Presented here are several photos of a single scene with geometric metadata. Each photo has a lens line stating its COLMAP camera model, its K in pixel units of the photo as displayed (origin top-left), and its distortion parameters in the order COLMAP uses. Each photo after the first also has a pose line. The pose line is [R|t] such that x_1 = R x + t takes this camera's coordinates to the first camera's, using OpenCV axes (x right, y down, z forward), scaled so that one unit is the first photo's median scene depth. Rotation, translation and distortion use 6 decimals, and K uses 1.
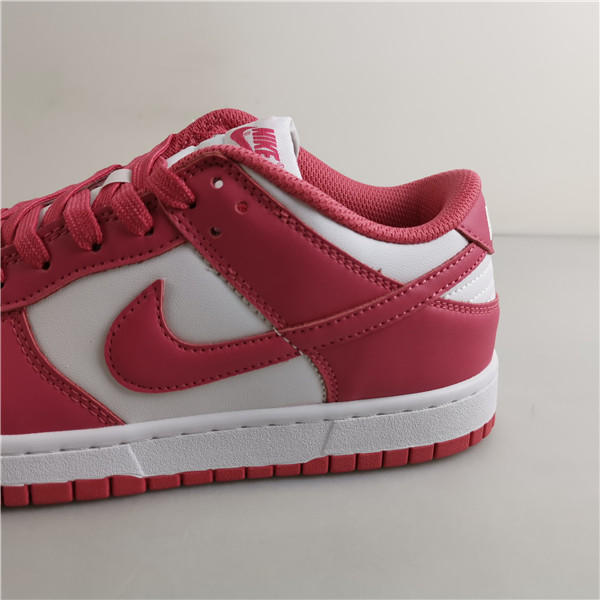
lens RADIAL K [[633.6, 0, 300.0], [0, 633.6, 300.0], [0, 0, 1]] dist [0.017283, -0.003991]
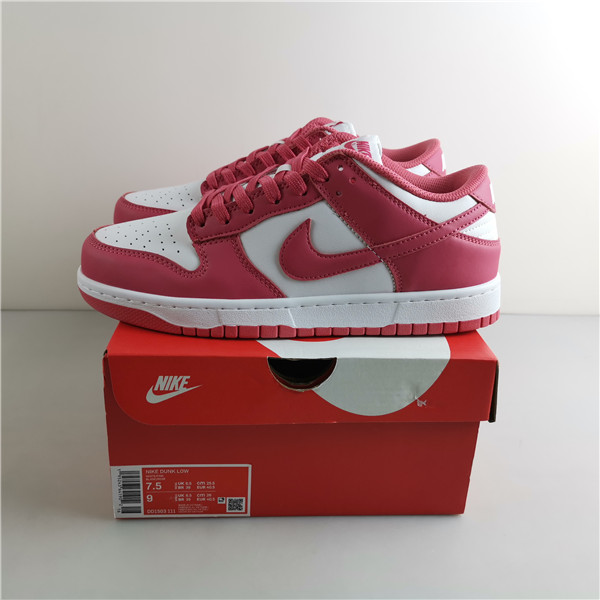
lens RADIAL K [[633.6, 0, 300.0], [0, 633.6, 300.0], [0, 0, 1]] dist [0.017283, -0.003991]
pose [[0.993969, 0.013547, -0.108818, -0.033491], [-0.018608, 0.998785, -0.045632, 0.289013], [0.108067, 0.047382, 0.993014, -0.861864]]
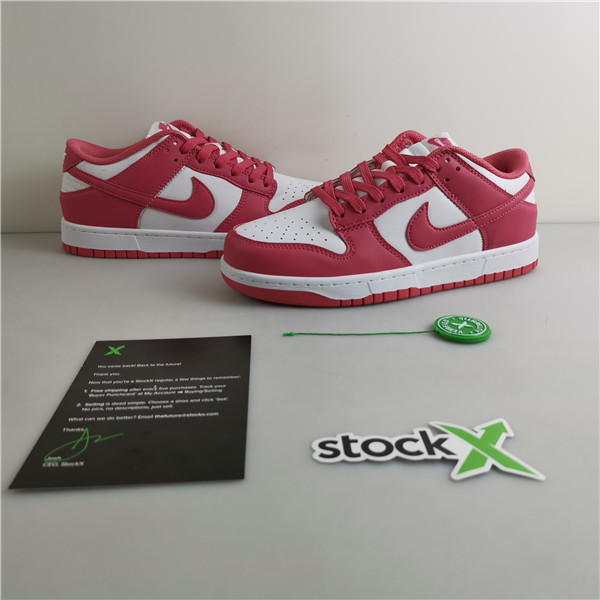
lens RADIAL K [[633.6, 0, 300.0], [0, 633.6, 300.0], [0, 0, 1]] dist [0.017283, -0.003991]
pose [[0.974266, -0.129952, 0.184170, -1.153433], [0.131199, 0.991341, 0.005450, 0.257560], [-0.183283, 0.018854, 0.982879, -1.273453]]
